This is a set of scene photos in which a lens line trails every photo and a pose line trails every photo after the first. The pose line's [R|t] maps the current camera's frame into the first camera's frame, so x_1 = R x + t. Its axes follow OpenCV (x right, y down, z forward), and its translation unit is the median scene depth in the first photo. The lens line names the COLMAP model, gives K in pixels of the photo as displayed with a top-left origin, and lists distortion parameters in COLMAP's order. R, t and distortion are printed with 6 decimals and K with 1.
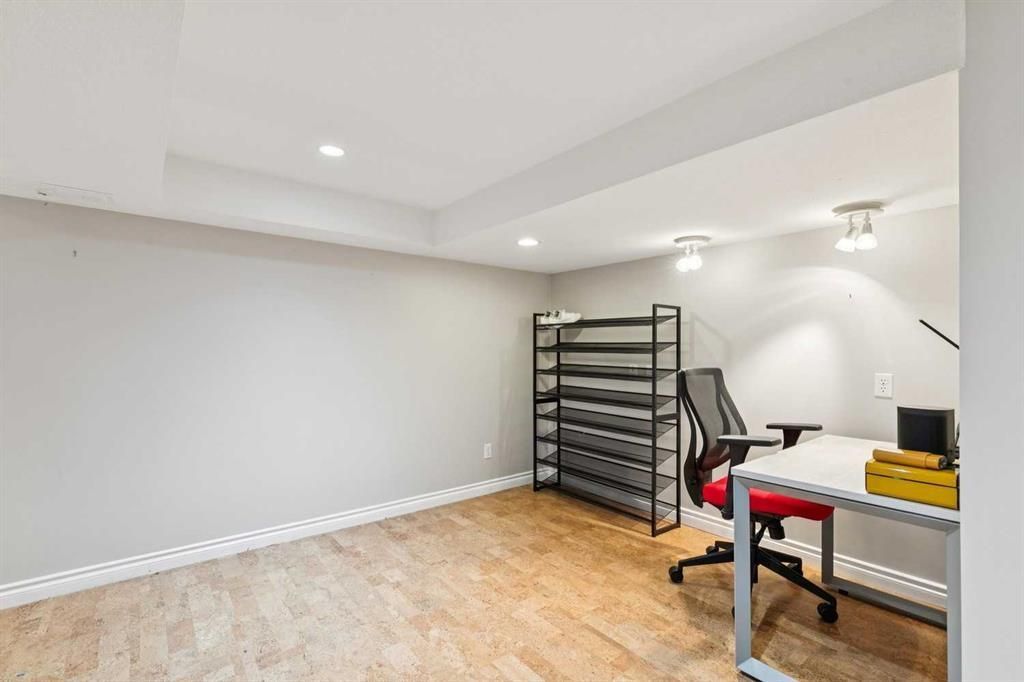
lens RADIAL K [[465.9, 0, 512.9], [0, 465.9, 340.9], [0, 0, 1]] dist [0.007571, -0.001527]
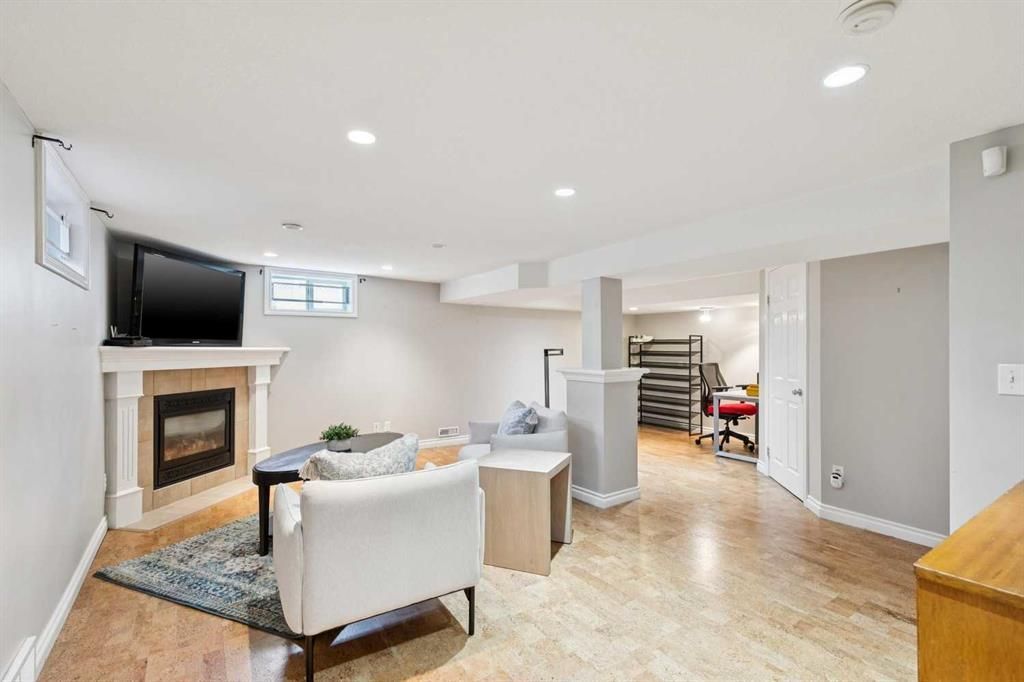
lens RADIAL K [[465.9, 0, 515.2], [0, 465.9, 347.2], [0, 0, 1]] dist [0.007571, -0.001527]
pose [[0.997182, -0.004472, -0.074884, -0.360605], [0.005494, 0.999895, 0.013442, -0.052607], [0.074816, -0.013815, 0.997102, -1.275153]]
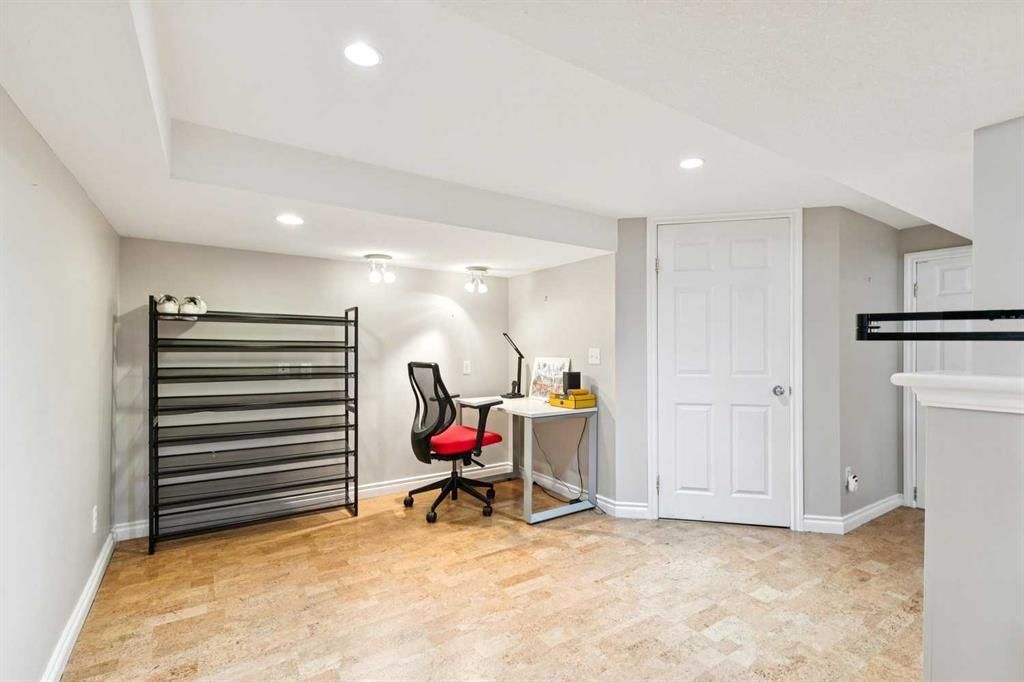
lens RADIAL K [[465.9, 0, 513.0], [0, 465.9, 344.6], [0, 0, 1]] dist [0.007571, -0.001527]
pose [[0.089994, 0.001241, 0.995942, -0.730036], [-0.019337, 0.999813, 0.000502, 0.002225], [-0.995755, -0.019304, 0.090001, 0.502688]]
